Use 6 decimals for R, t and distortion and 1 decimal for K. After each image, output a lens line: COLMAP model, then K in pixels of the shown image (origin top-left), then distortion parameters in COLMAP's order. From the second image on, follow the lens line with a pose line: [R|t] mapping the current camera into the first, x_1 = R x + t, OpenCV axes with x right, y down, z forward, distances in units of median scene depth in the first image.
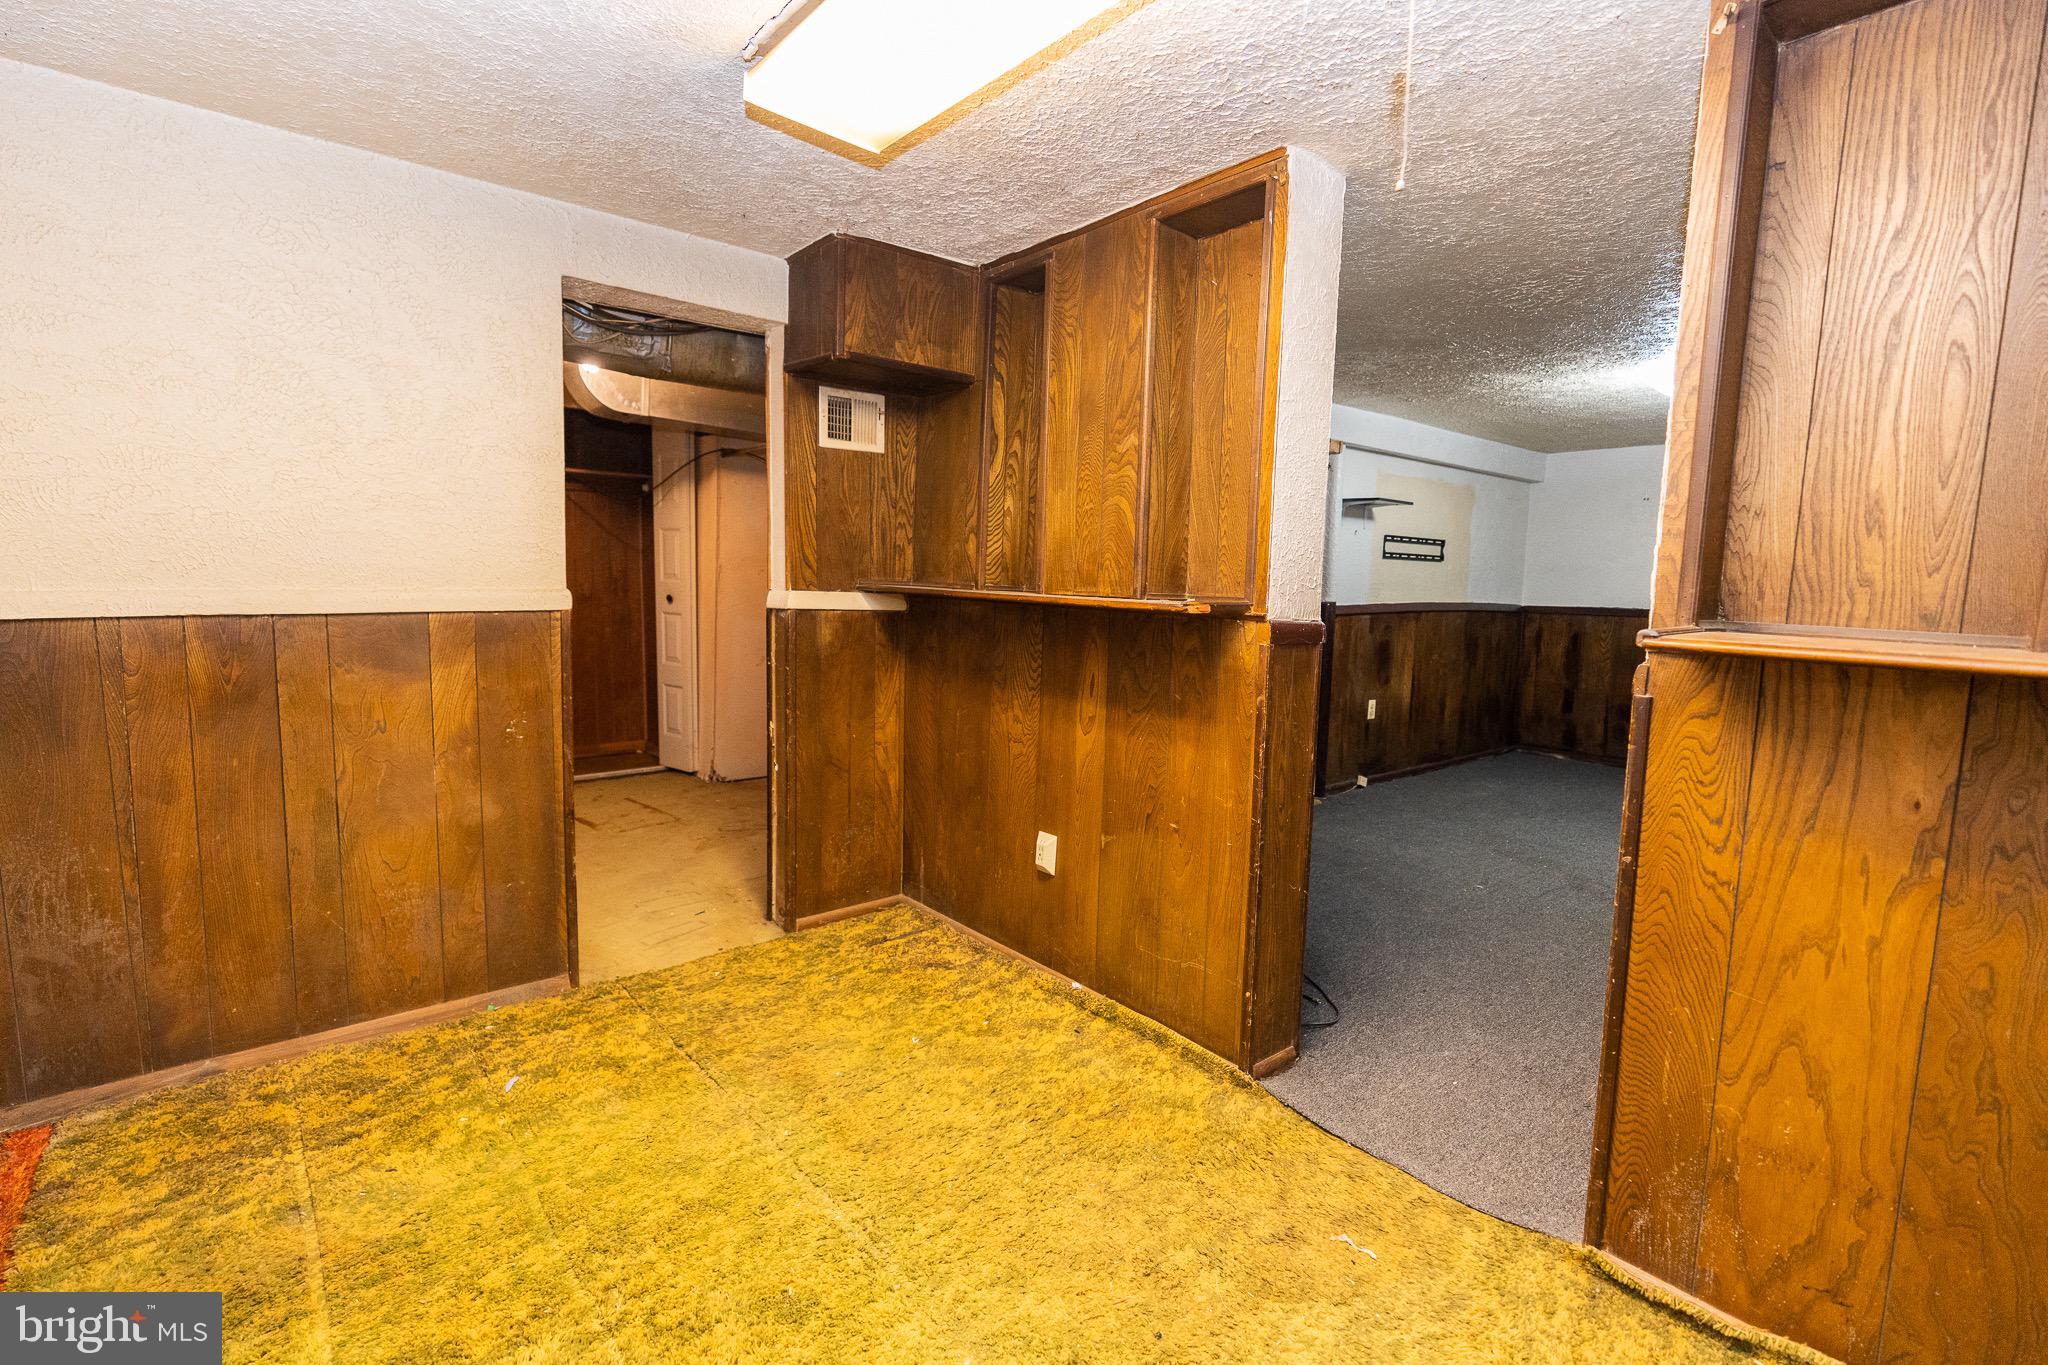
lens RADIAL K [[921.2, 0, 1055.7], [0, 921.2, 675.3], [0, 0, 1]] dist [-0.012791, 0.005140]
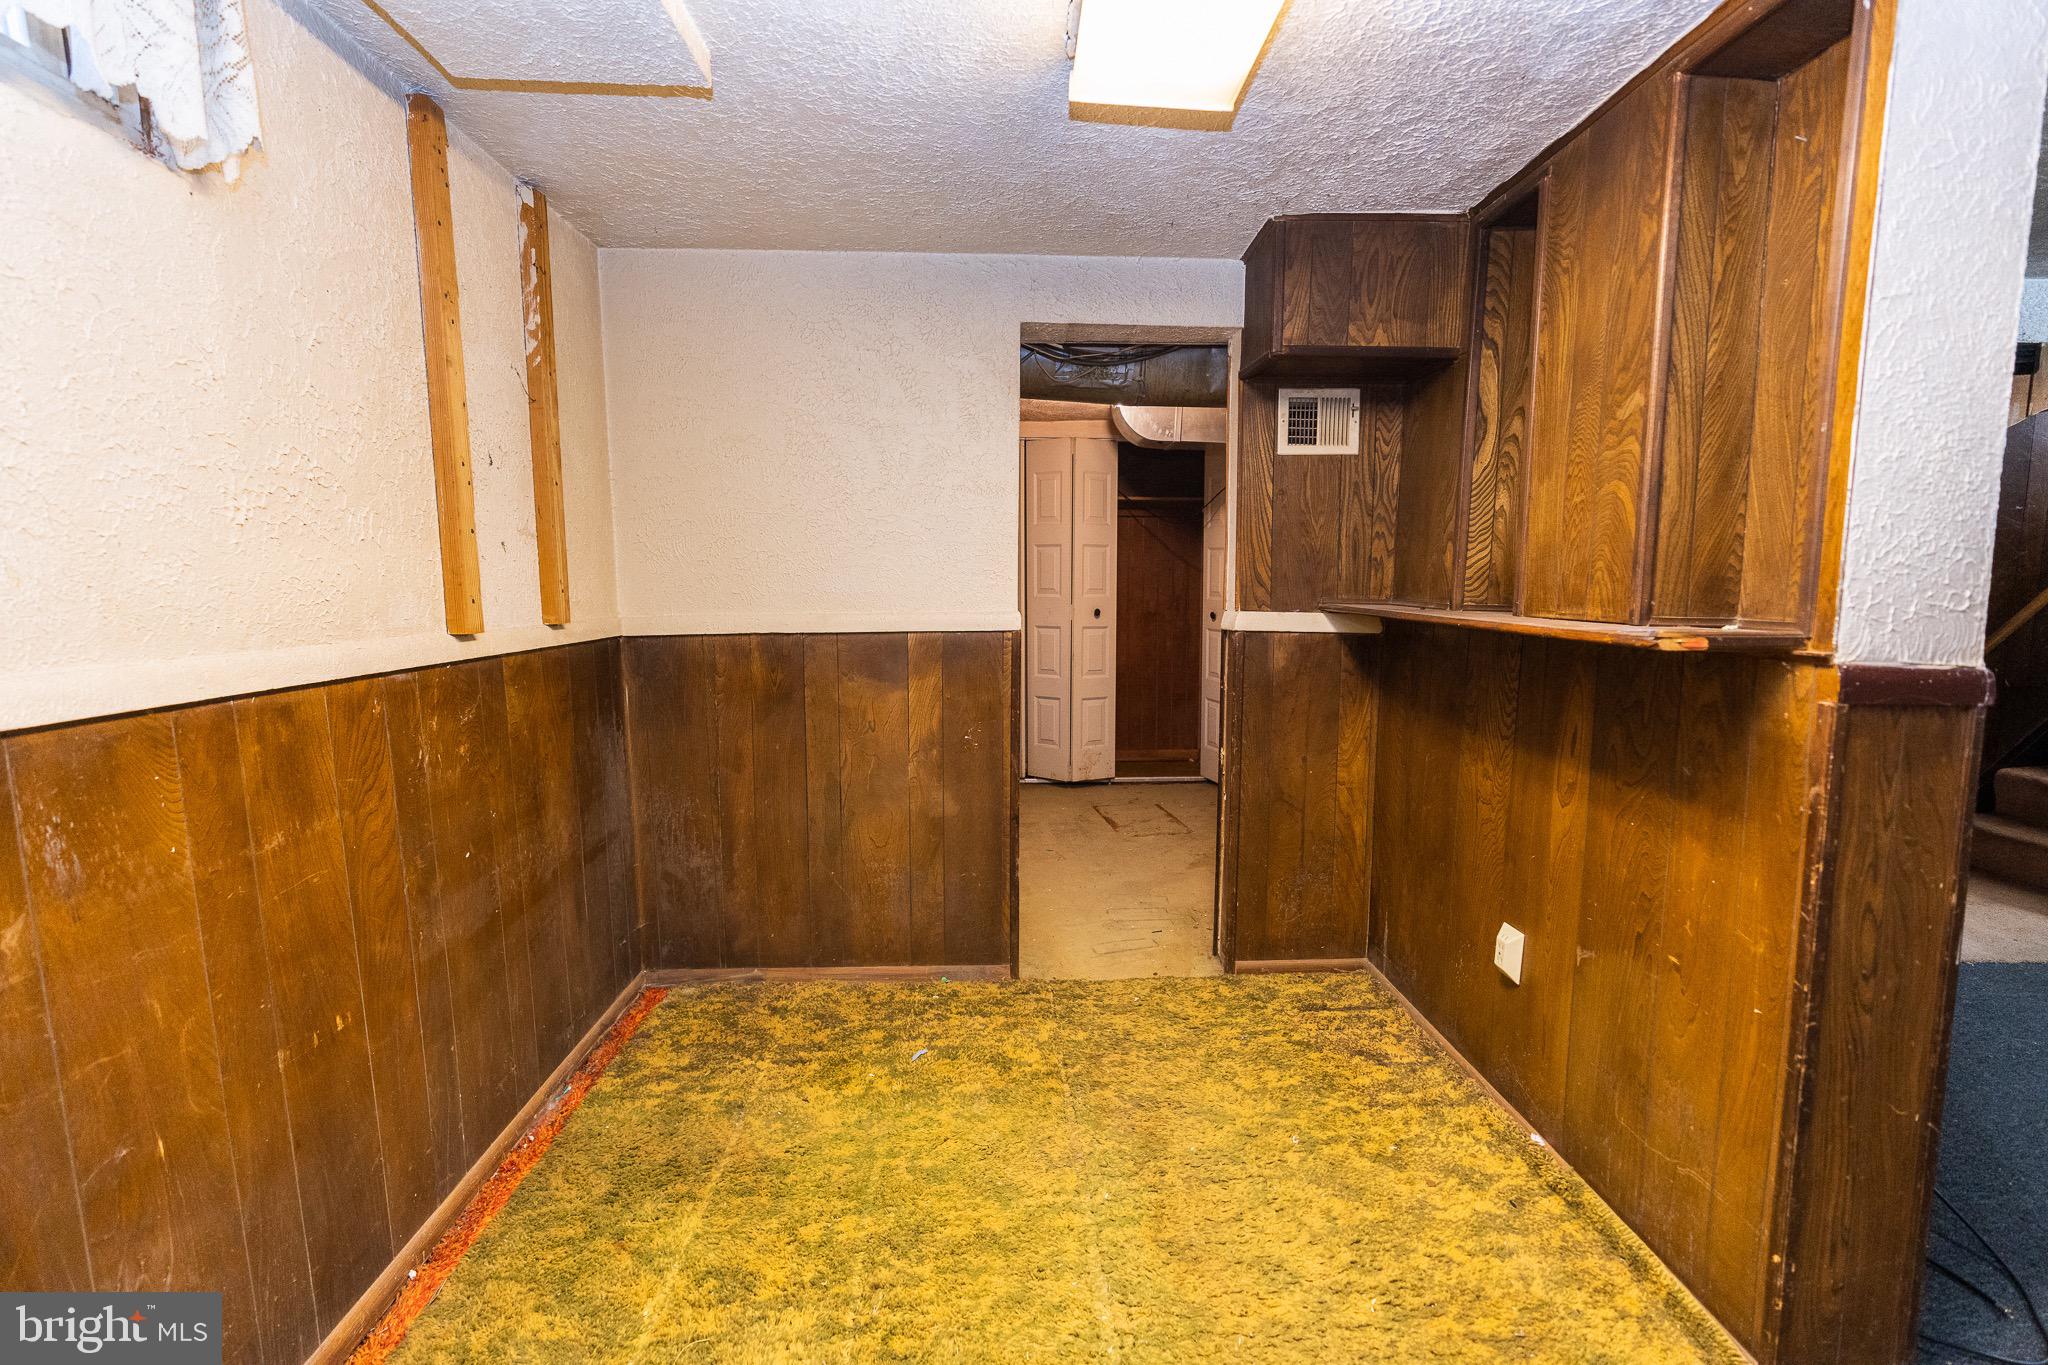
lens RADIAL K [[921.2, 0, 1026.1], [0, 921.2, 676.7], [0, 0, 1]] dist [-0.012791, 0.005140]
pose [[0.780650, 0.042143, -0.623545, 0.174675], [-0.050322, 0.998723, 0.004499, -0.024965], [0.622939, 0.027866, 0.781774, 0.177019]]
